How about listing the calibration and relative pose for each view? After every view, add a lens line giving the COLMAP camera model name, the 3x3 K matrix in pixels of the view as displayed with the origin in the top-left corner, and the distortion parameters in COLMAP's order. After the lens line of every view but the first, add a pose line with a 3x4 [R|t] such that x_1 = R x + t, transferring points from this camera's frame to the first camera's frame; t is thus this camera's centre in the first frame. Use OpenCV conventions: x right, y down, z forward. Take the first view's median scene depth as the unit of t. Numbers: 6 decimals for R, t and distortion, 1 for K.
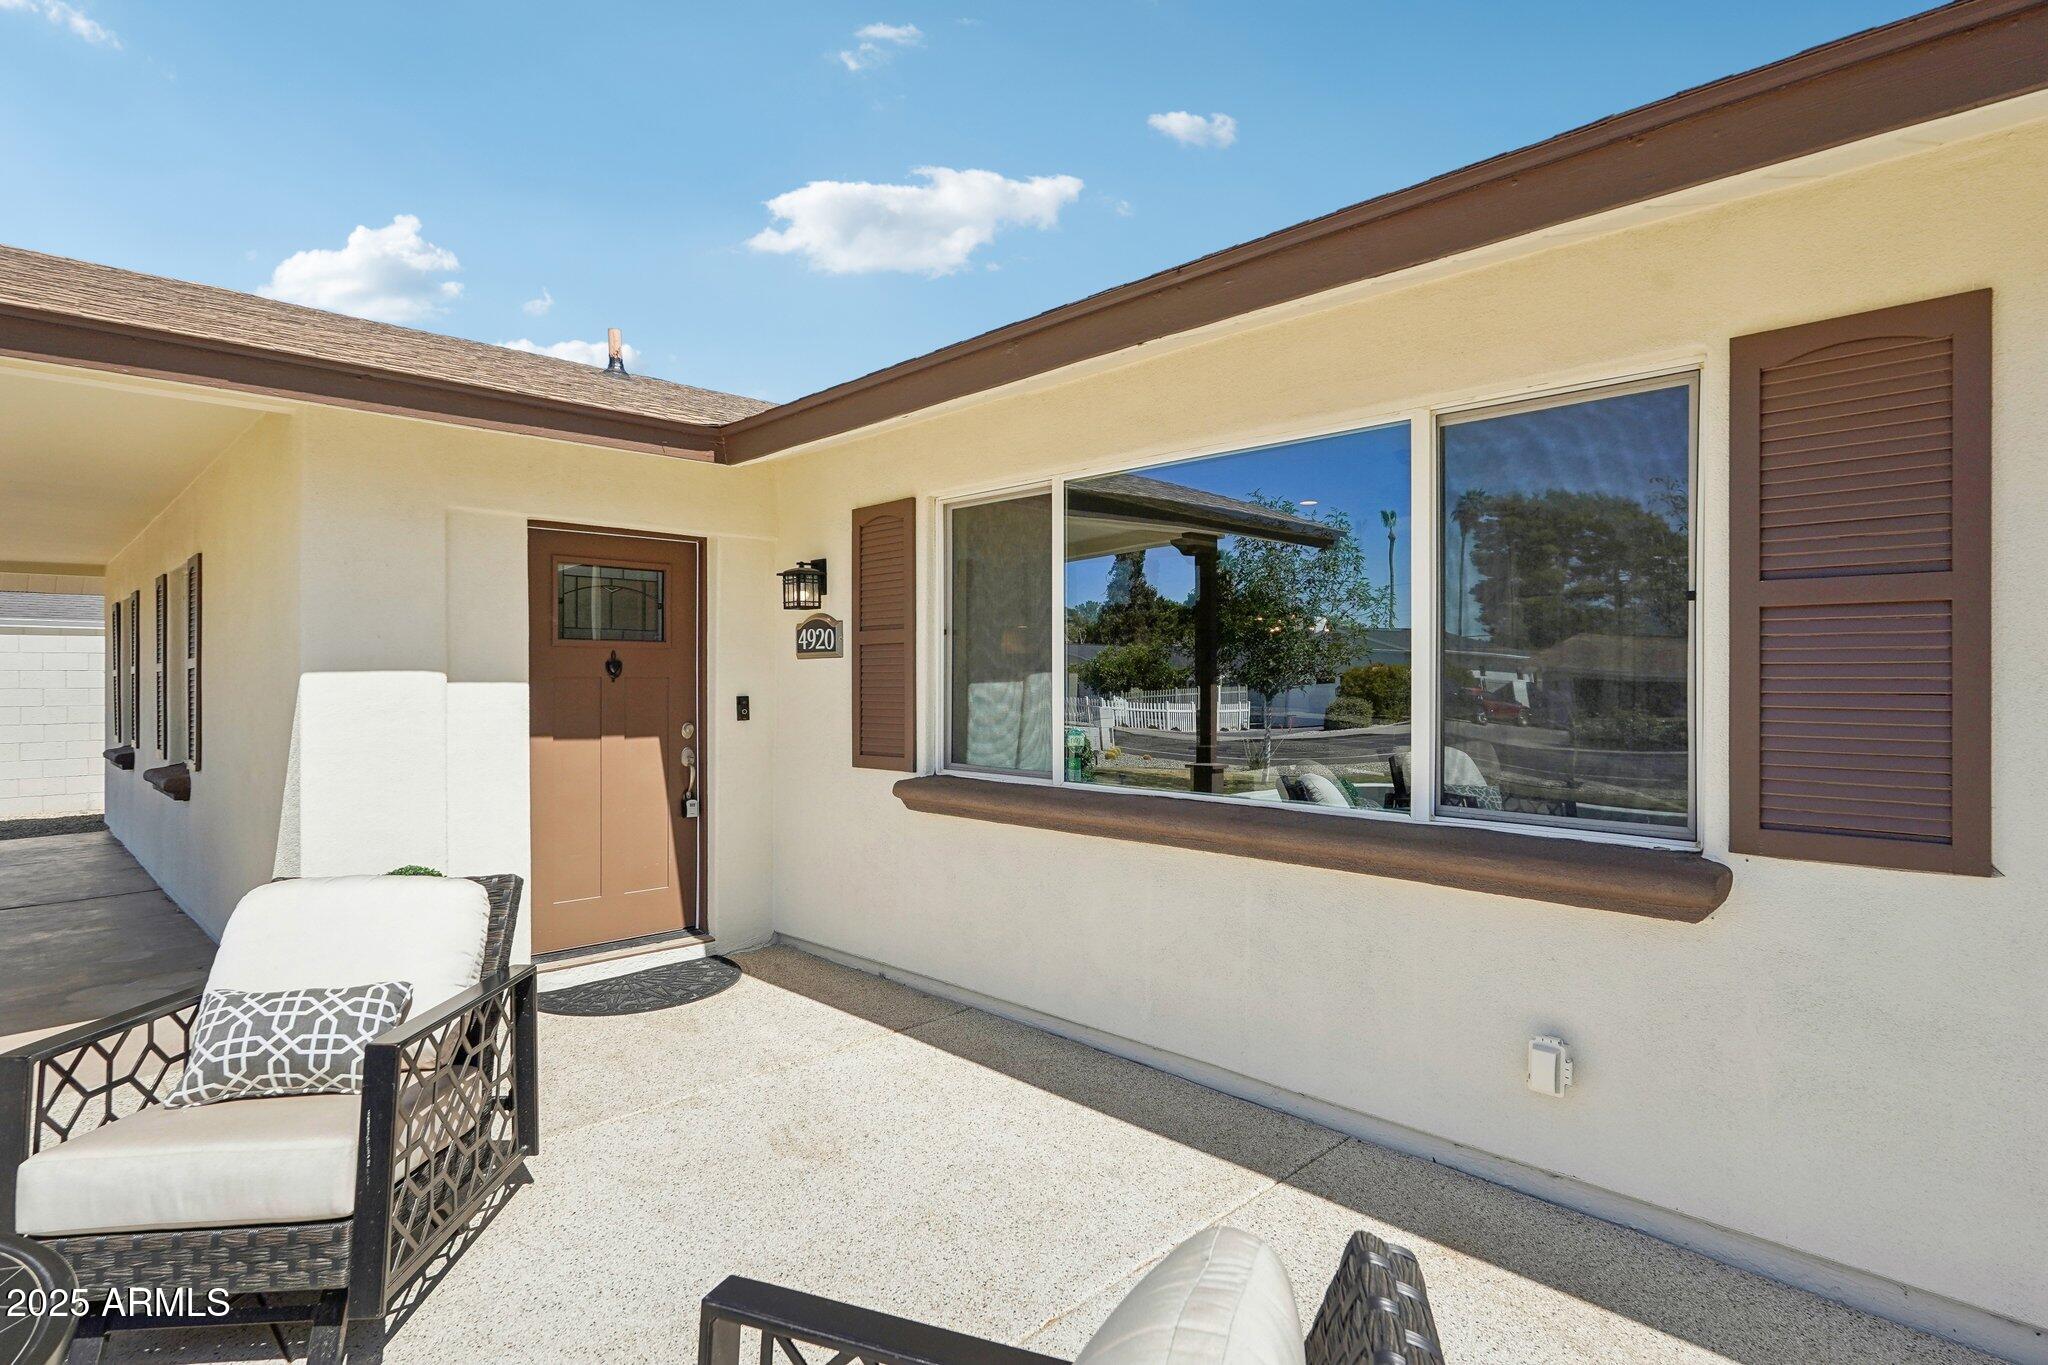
lens RADIAL K [[1094.2, 0, 1026.6], [0, 1094.2, 696.6], [0, 0, 1]] dist [-0.000191, 0.000336]
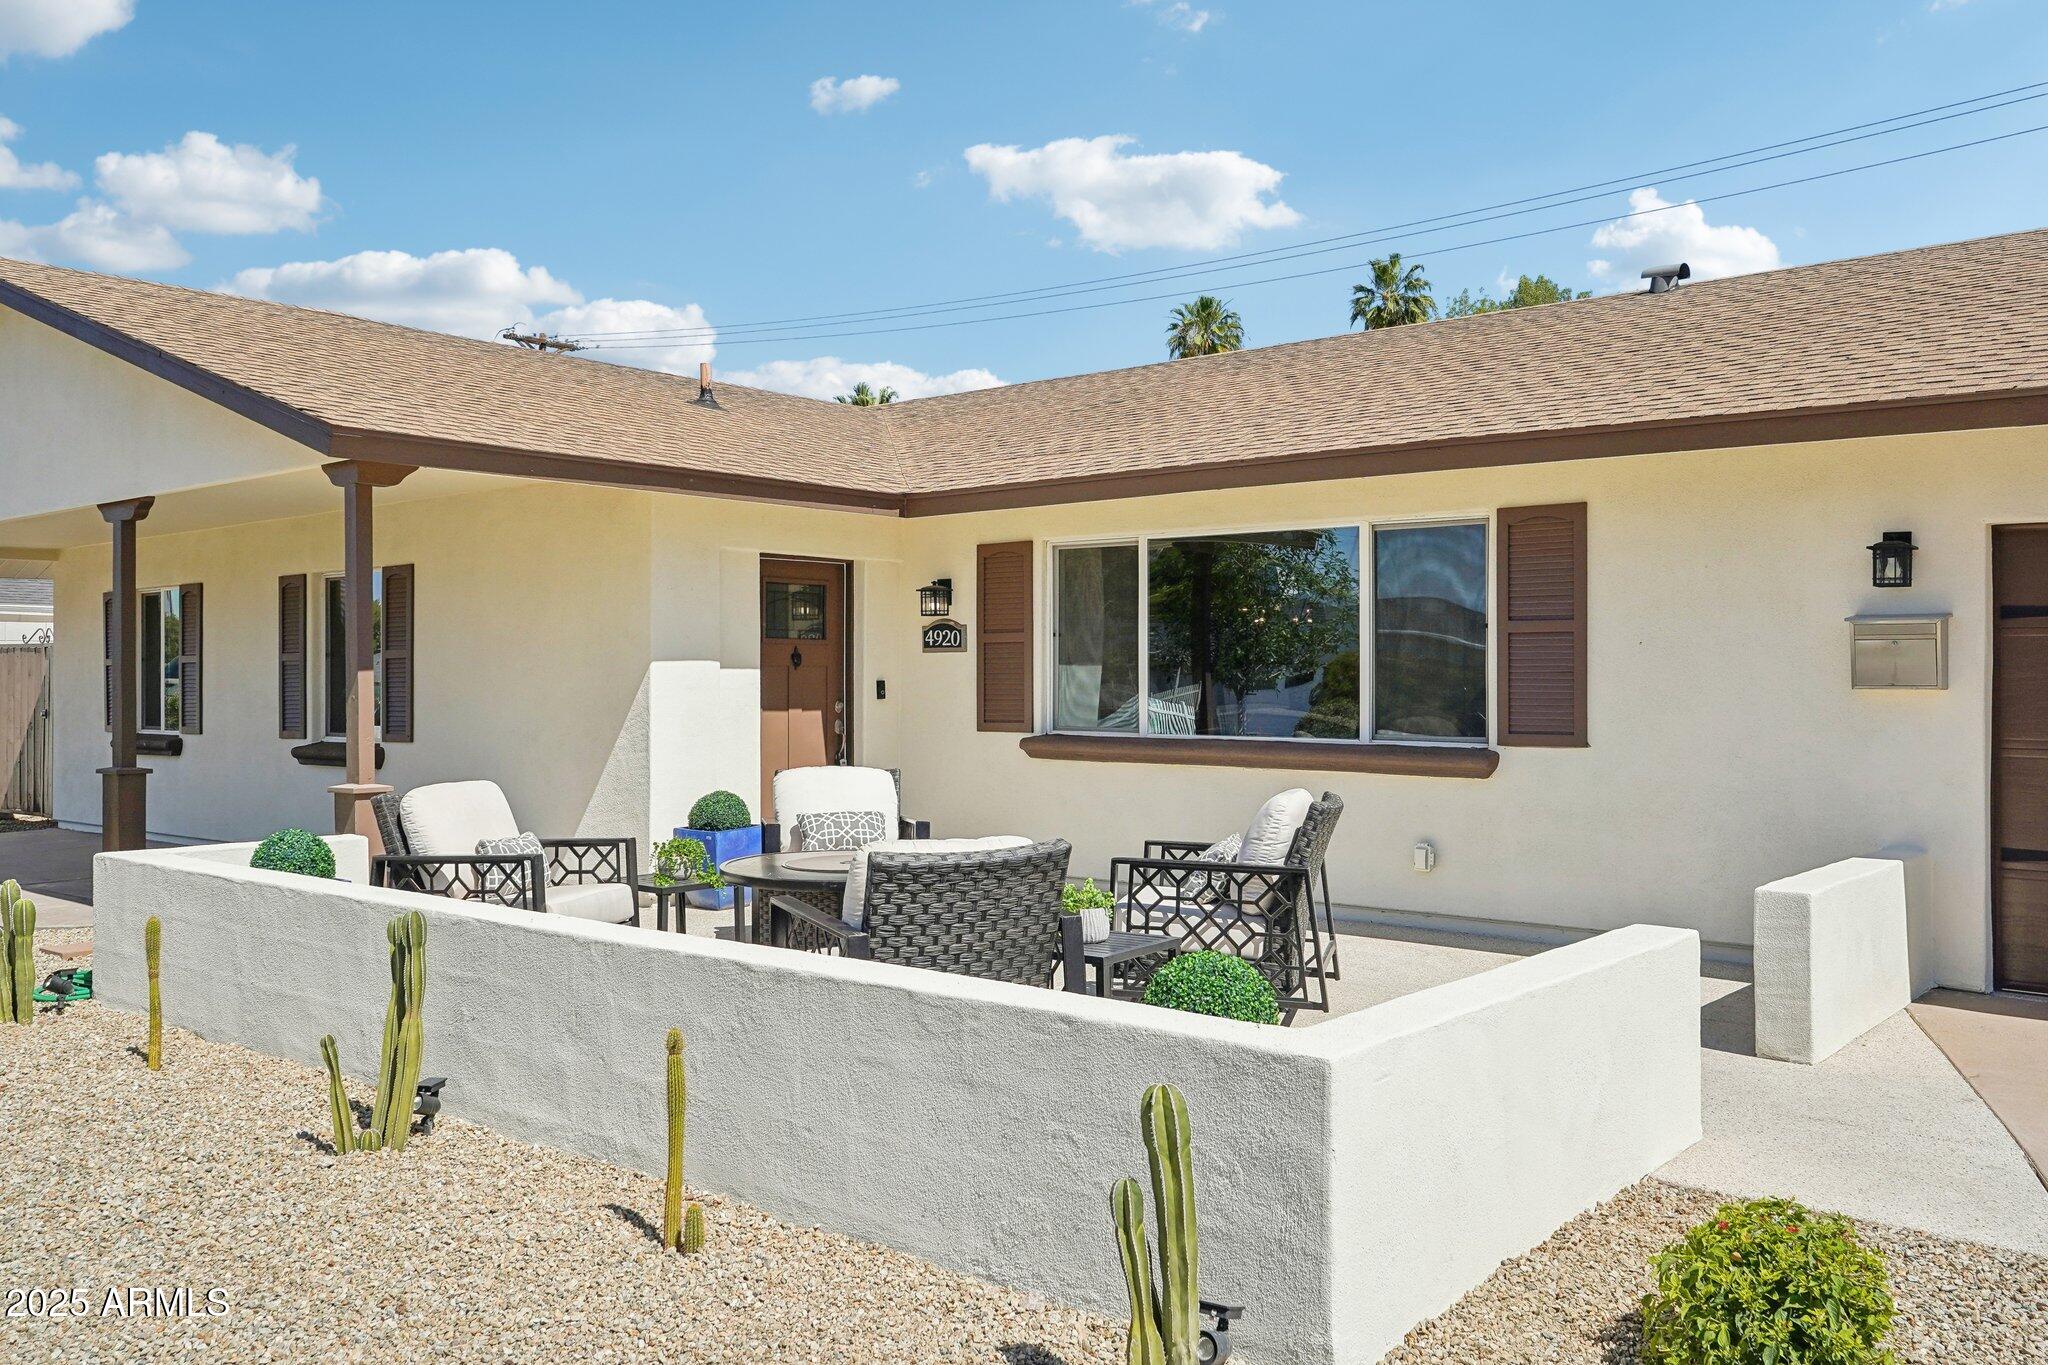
lens RADIAL K [[1641.8, 0, 1022.5], [0, 1641.8, 673.2], [0, 0, 1]] dist [-0.003168, -0.000228]
pose [[0.995300, 0.000032, 0.096843, -0.319513], [0.001554, 0.999866, -0.016303, 0.026463], [-0.096830, 0.016377, 0.995166, -1.124203]]
